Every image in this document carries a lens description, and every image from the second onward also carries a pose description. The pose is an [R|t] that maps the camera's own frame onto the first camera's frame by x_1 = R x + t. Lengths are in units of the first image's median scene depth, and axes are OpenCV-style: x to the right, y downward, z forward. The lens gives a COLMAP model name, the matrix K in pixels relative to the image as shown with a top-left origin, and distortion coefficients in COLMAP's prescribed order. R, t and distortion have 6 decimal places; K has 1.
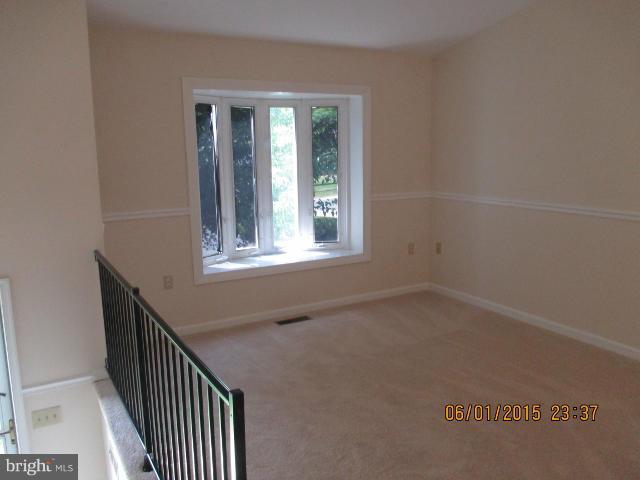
lens RADIAL K [[538.2, 0, 322.2], [0, 538.2, 236.8], [0, 0, 1]] dist [-0.018460, 0.006815]
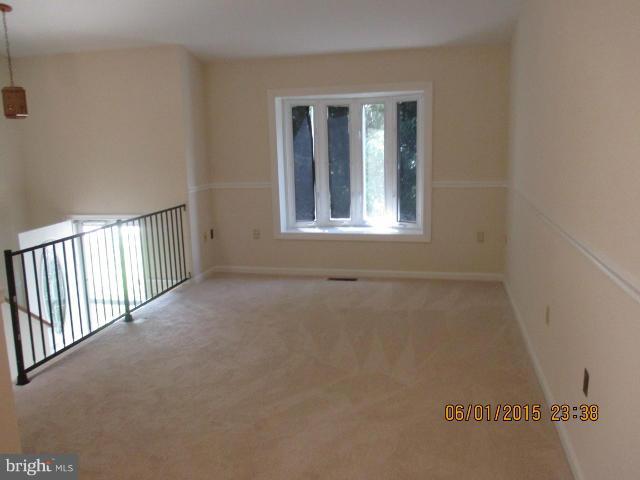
lens RADIAL K [[538.2, 0, 322.2], [0, 538.2, 236.8], [0, 0, 1]] dist [-0.018460, 0.006815]
pose [[0.733722, 0.116573, -0.669375, 0.680688], [-0.097916, 0.993030, 0.065610, -0.016743], [0.672357, 0.017403, 0.740022, 0.048572]]
